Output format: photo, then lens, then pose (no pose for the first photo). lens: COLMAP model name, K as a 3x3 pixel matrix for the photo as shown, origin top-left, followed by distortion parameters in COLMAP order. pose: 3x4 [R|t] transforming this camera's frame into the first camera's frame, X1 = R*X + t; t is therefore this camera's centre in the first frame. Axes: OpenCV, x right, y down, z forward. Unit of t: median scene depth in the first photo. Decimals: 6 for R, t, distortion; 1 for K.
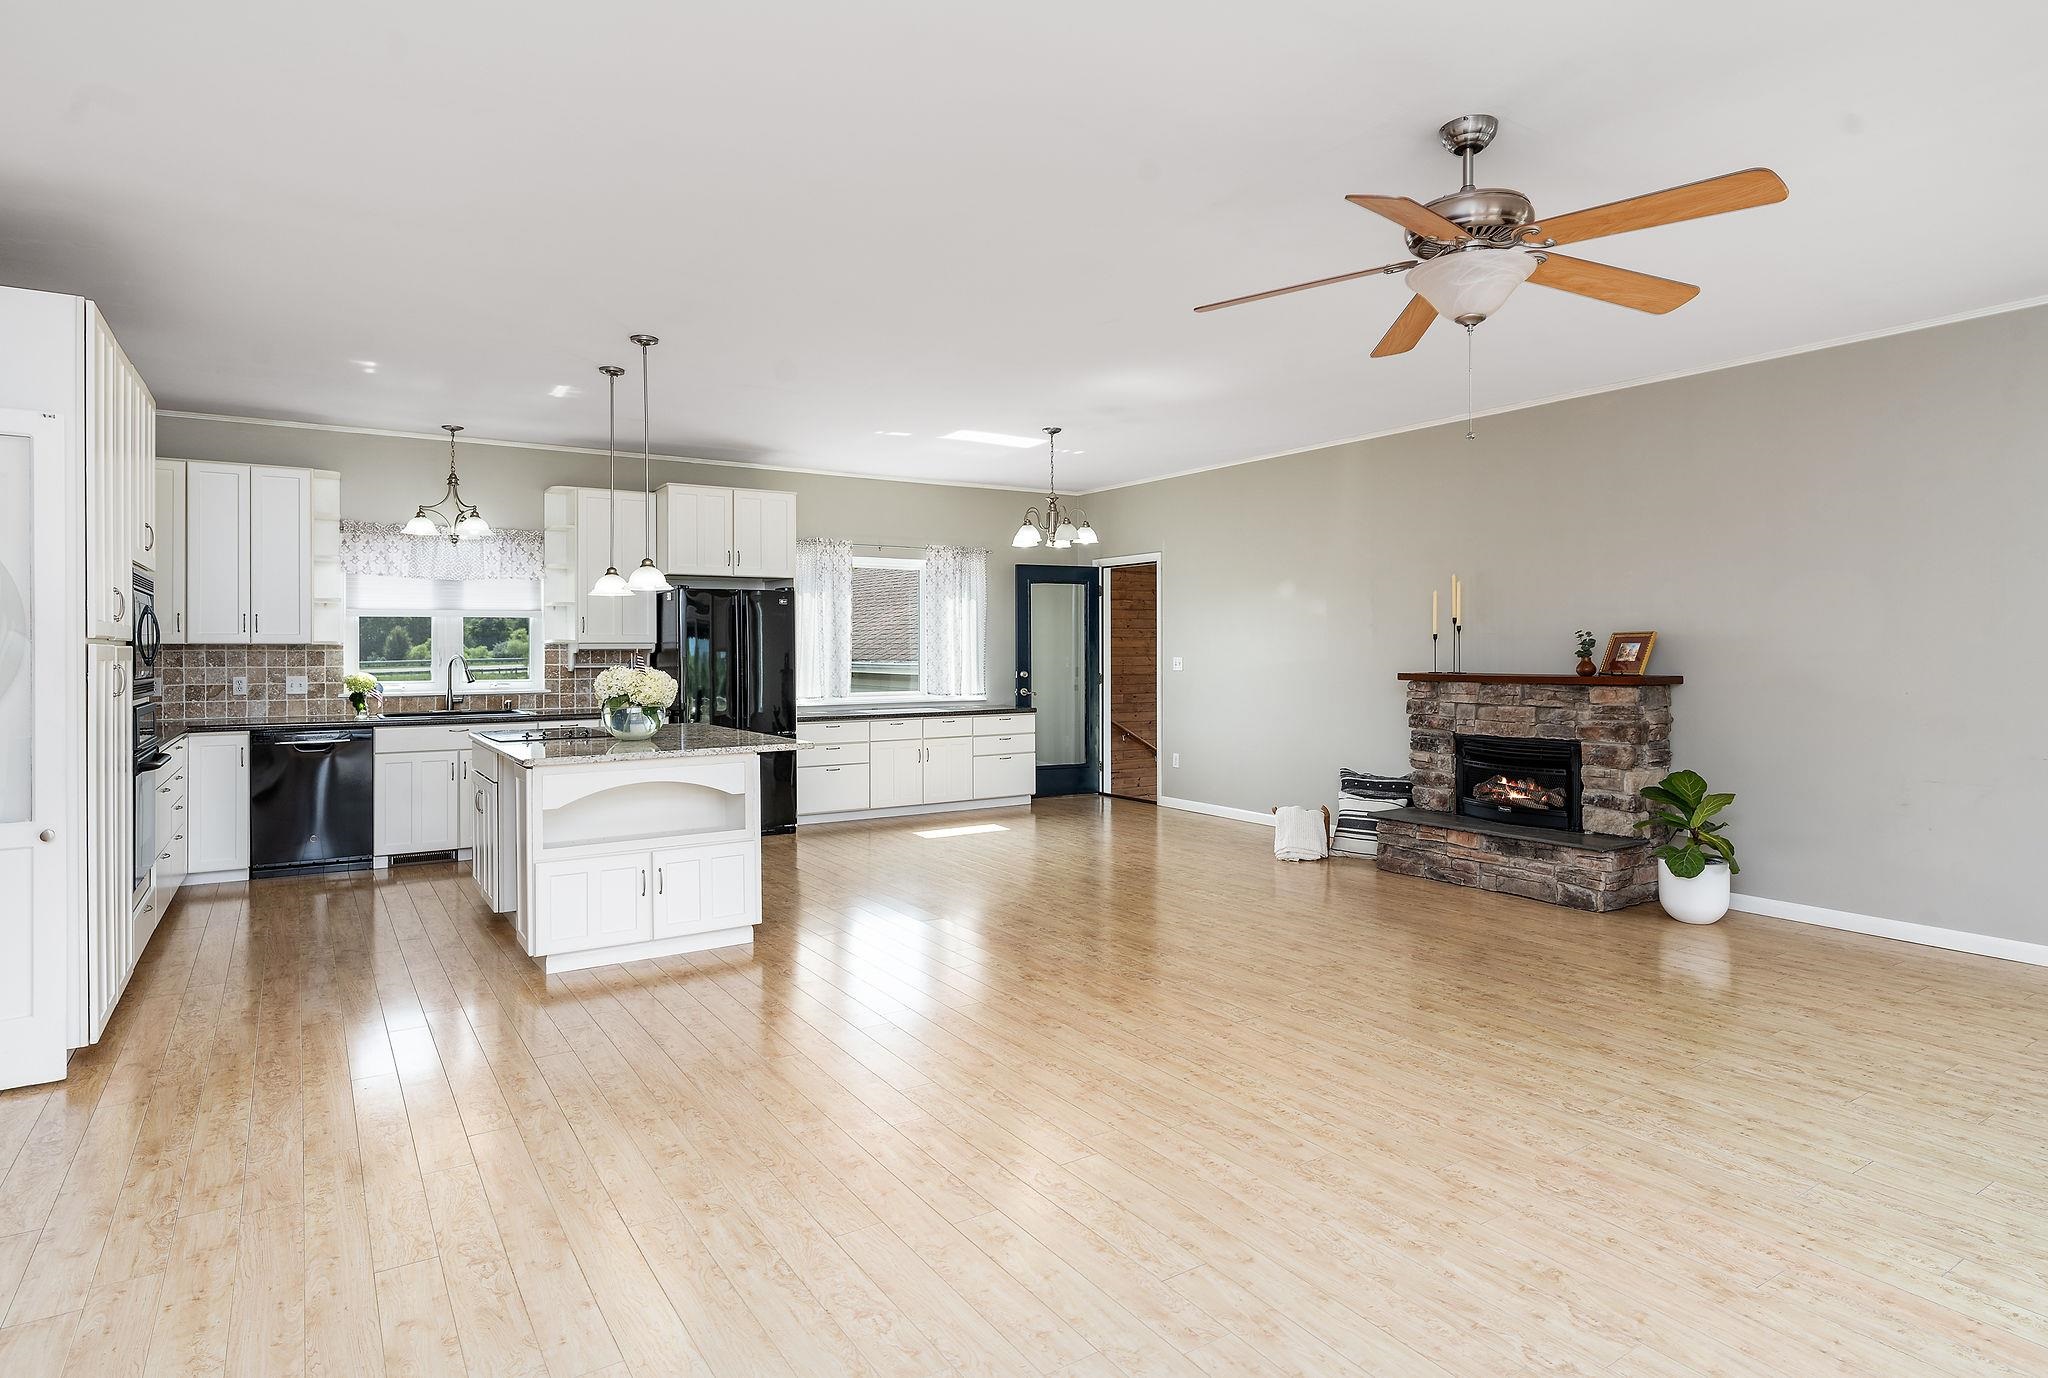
lens RADIAL K [[1102.9, 0, 1019.9], [0, 1102.9, 642.9], [0, 0, 1]] dist [-0.003020, 0.001812]
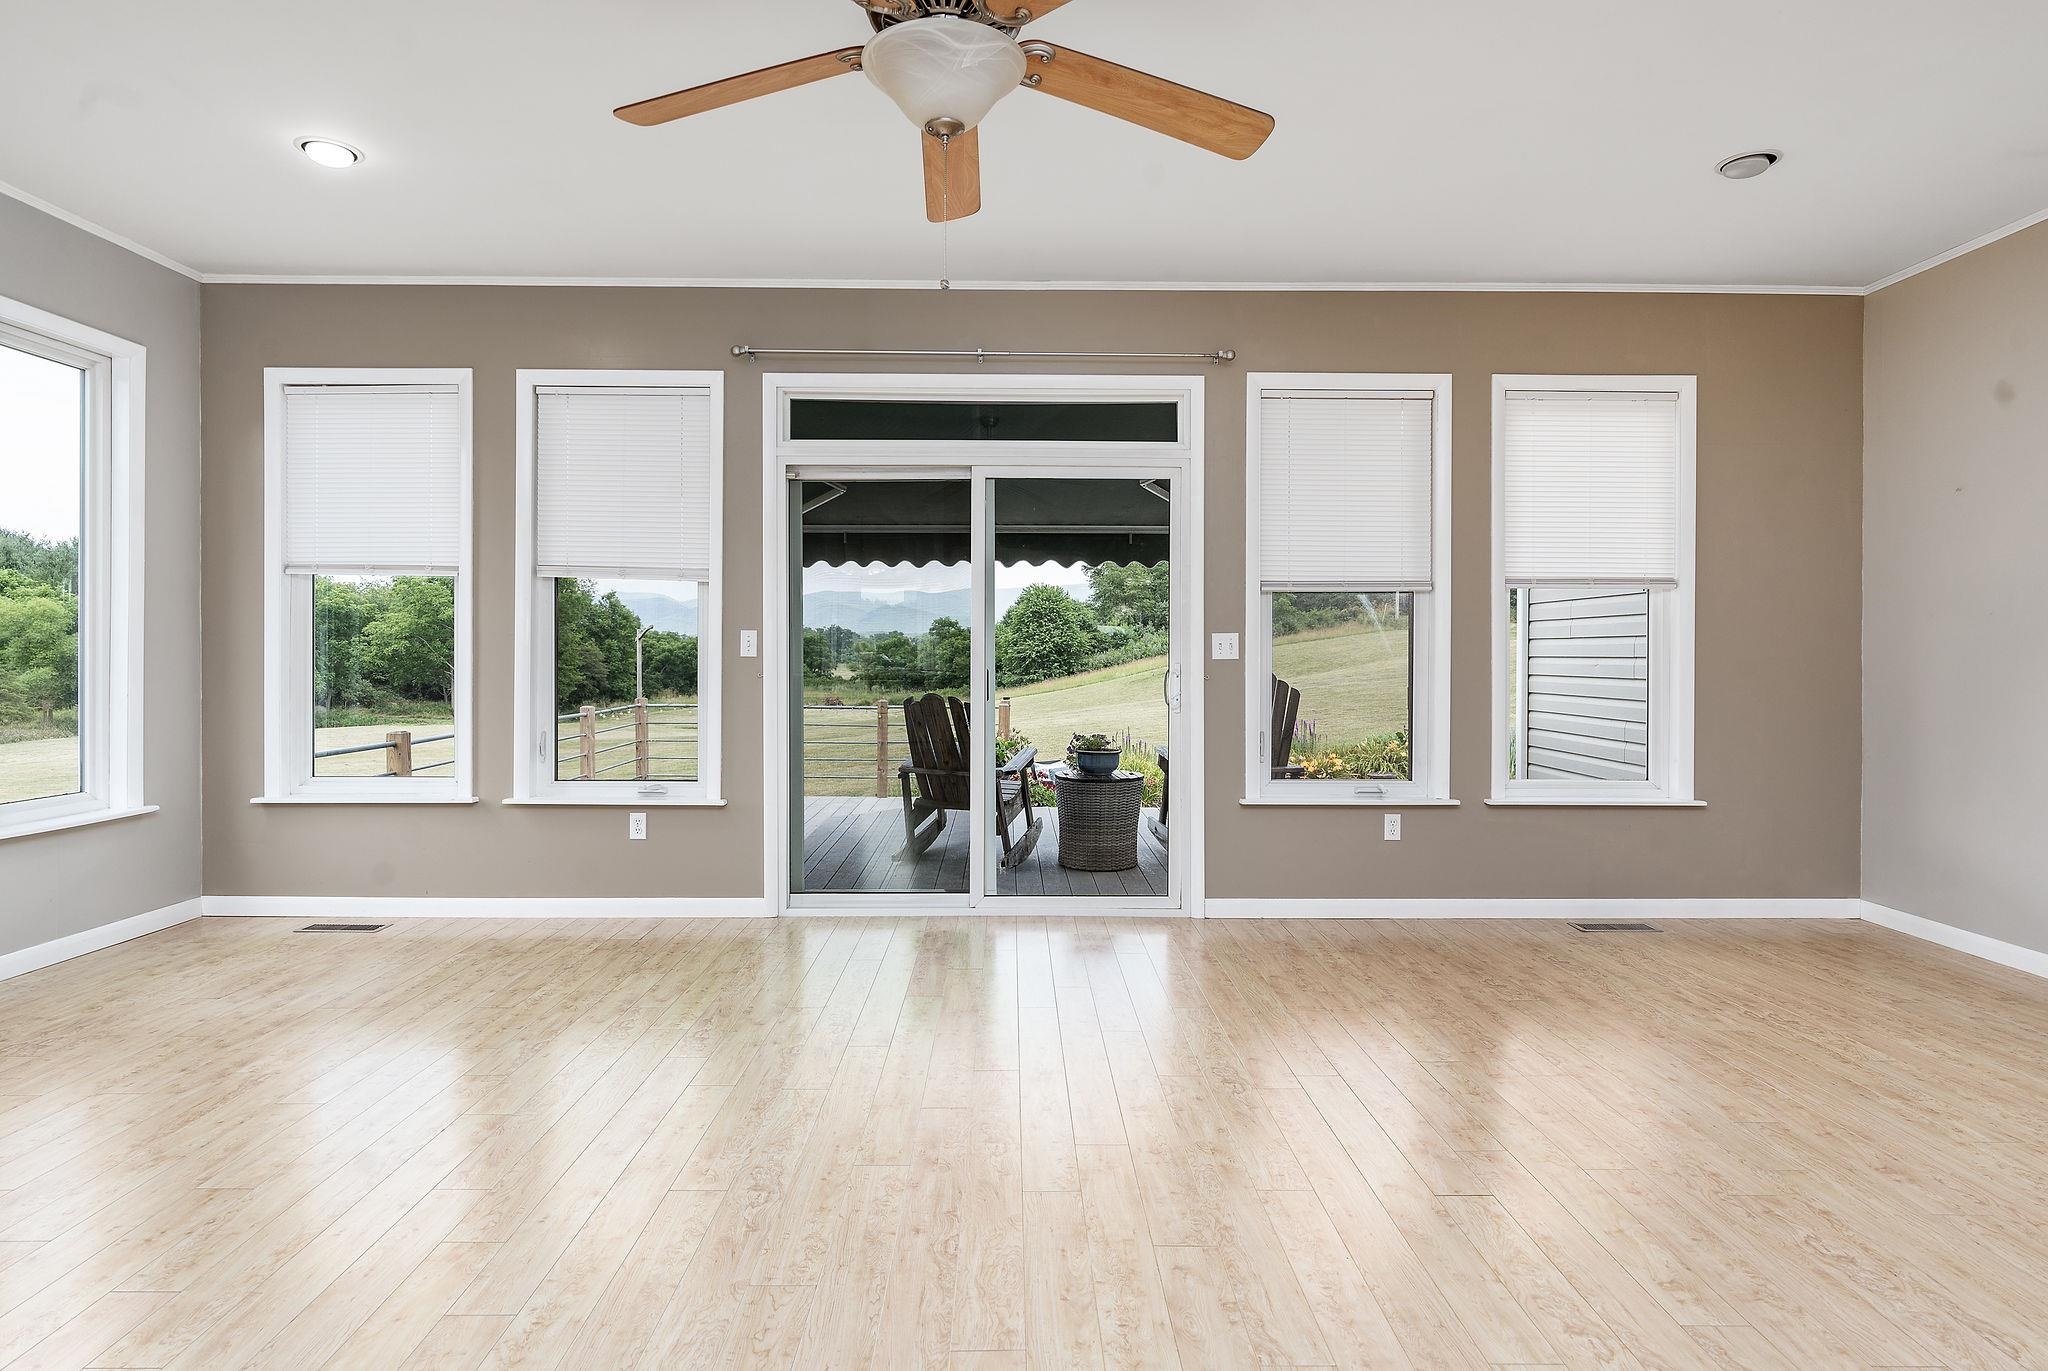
lens RADIAL K [[1096.0, 0, 1016.0], [0, 1096.0, 660.2], [0, 0, 1]] dist [-0.002706, -0.000376]
pose [[-0.842697, -0.003824, 0.538374, -0.014748], [-0.004096, 0.999991, 0.000693, 0.029959], [-0.538372, -0.001621, -0.842706, 0.726550]]
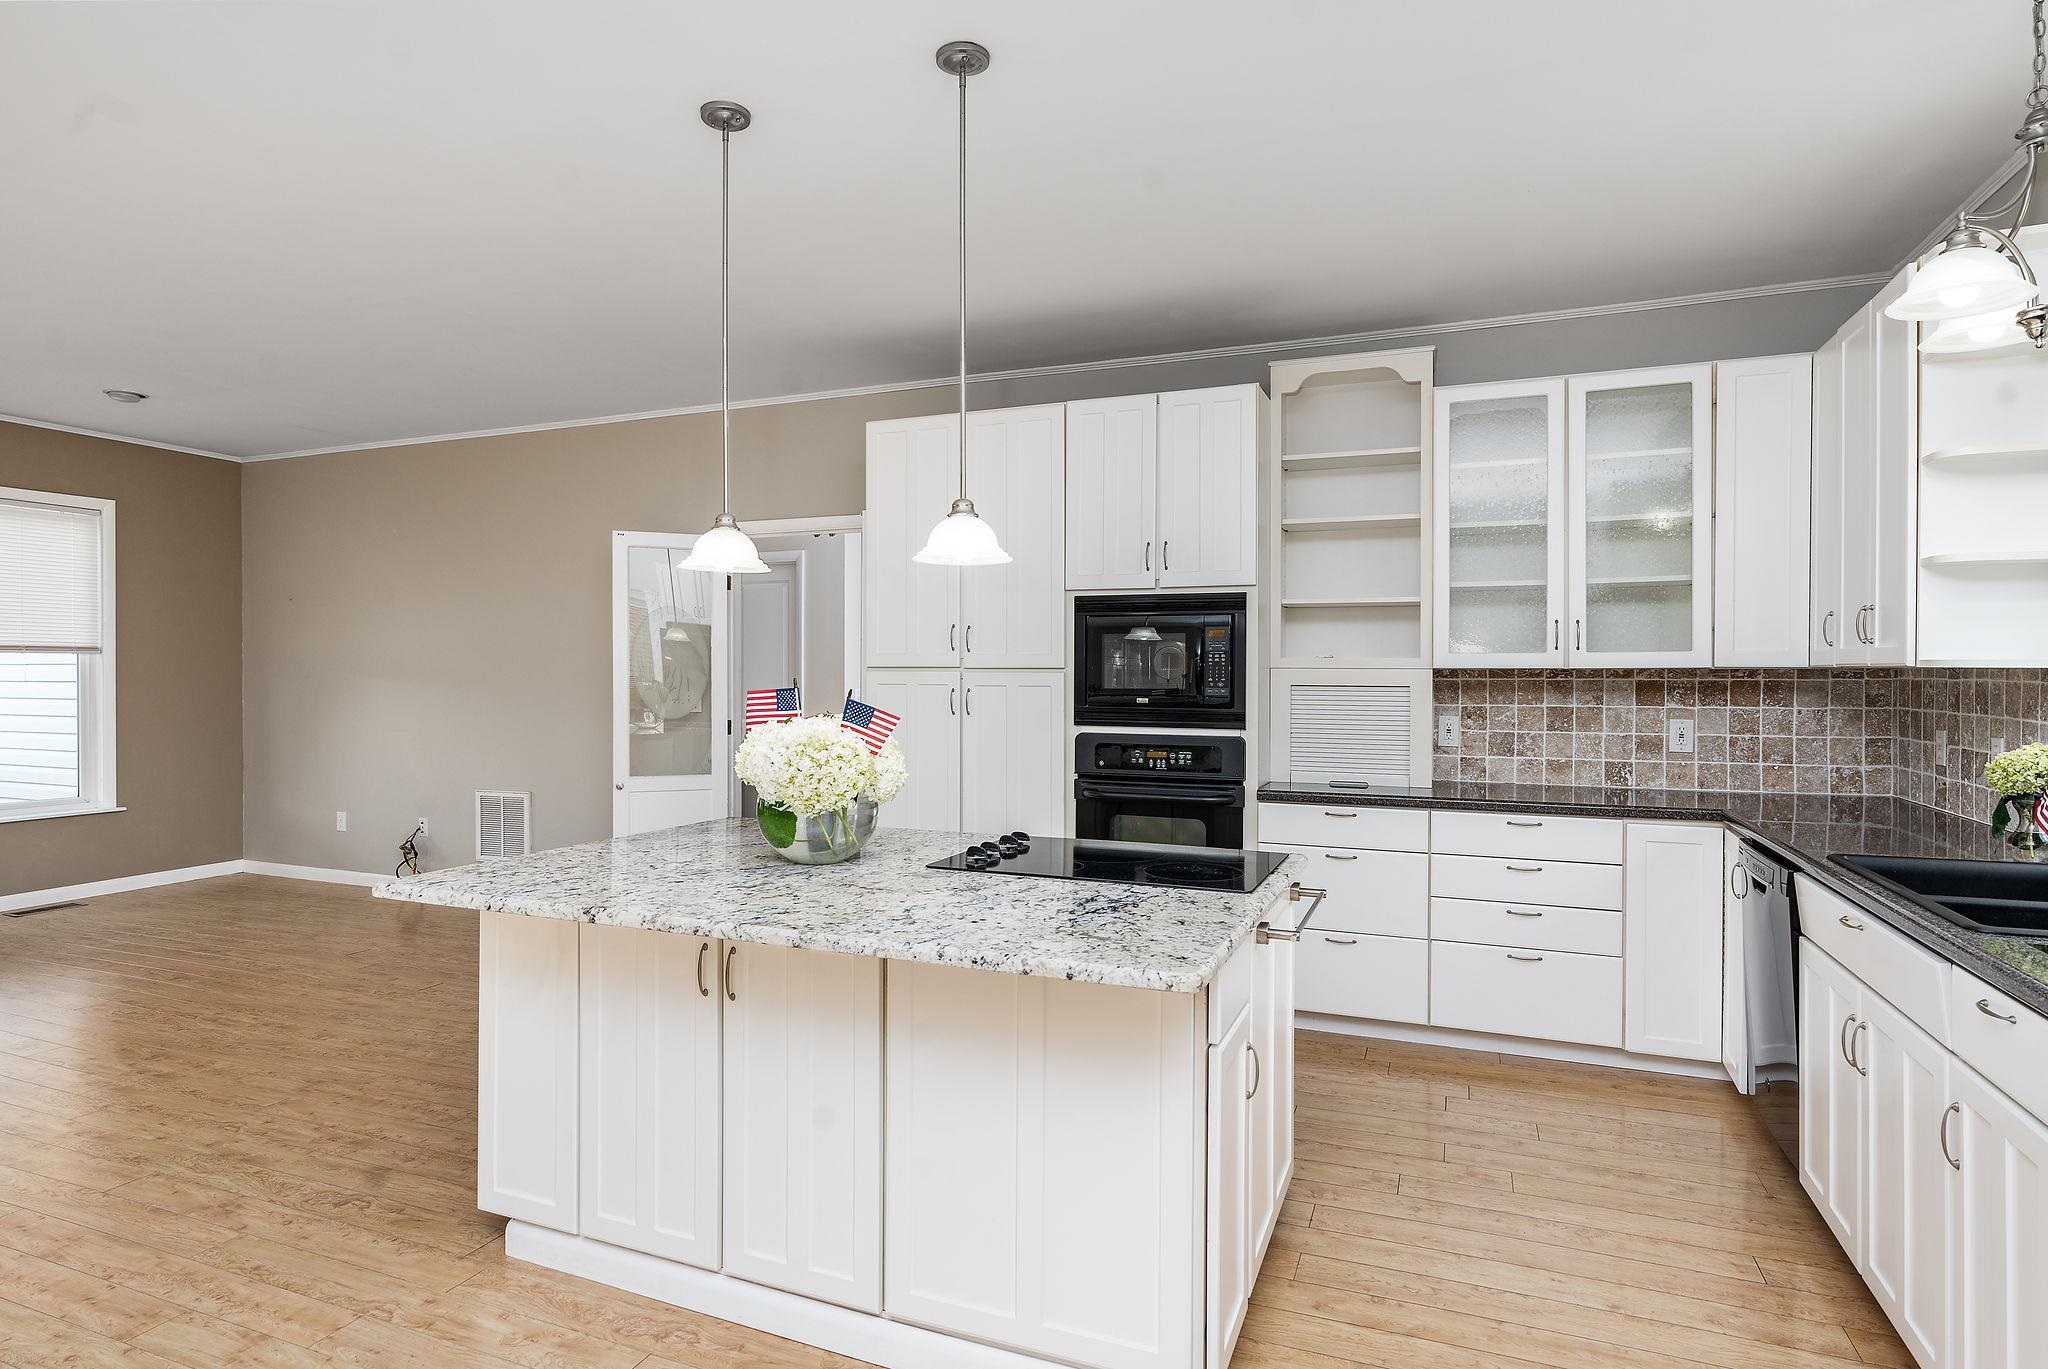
lens RADIAL K [[1101.9, 0, 1020.6], [0, 1101.9, 675.5], [0, 0, 1]] dist [-0.000635, 0.000122]
pose [[-0.823770, 0.003589, -0.566912, -0.112538], [0.003586, 0.999993, 0.001120, 0.002638], [0.566912, -0.001110, -0.823778, 1.168063]]
